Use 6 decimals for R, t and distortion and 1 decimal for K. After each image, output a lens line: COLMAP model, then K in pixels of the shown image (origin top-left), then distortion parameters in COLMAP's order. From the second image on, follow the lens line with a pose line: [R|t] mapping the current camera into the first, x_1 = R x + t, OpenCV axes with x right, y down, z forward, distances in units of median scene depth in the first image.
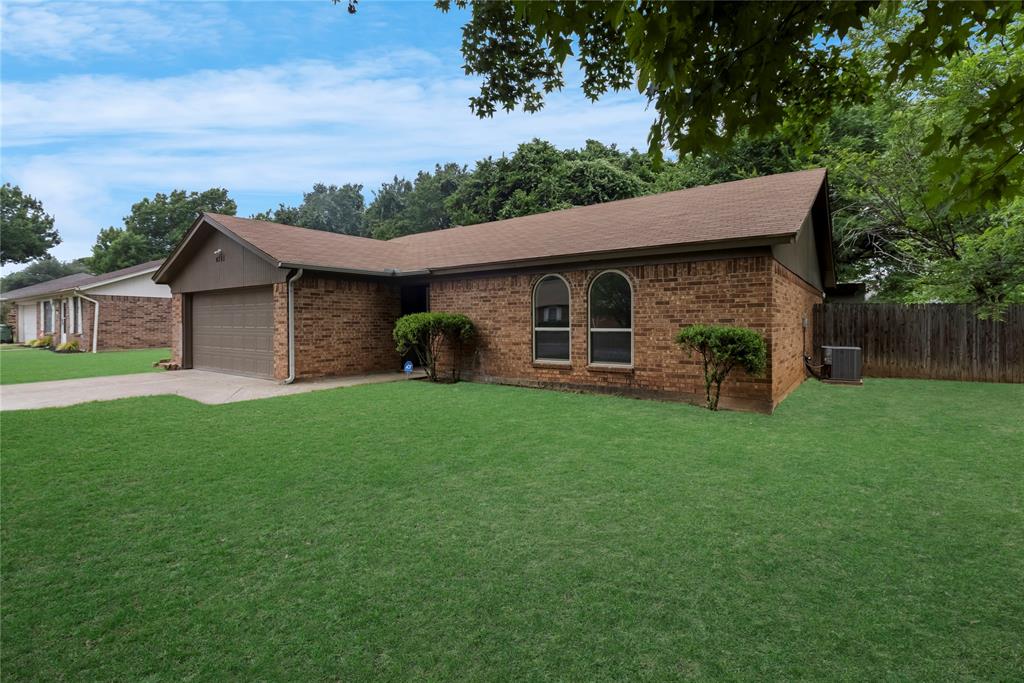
lens RADIAL K [[483.4, 0, 512.0], [0, 483.4, 323.6], [0, 0, 1]] dist [0.001057, 0.000219]
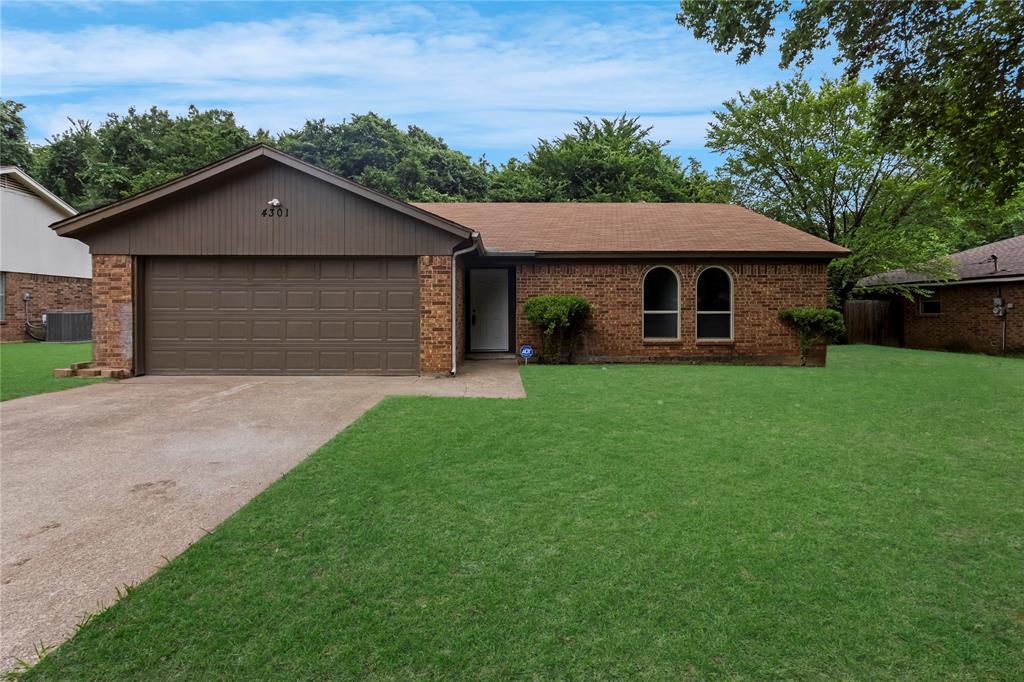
lens RADIAL K [[483.4, 0, 512.0], [0, 483.4, 323.1], [0, 0, 1]] dist [0.001057, 0.000219]
pose [[0.795980, -0.009995, 0.605241, -0.887798], [-0.001093, 0.999838, 0.017950, 0.016773], [-0.605322, -0.014949, 0.795840, 0.268852]]
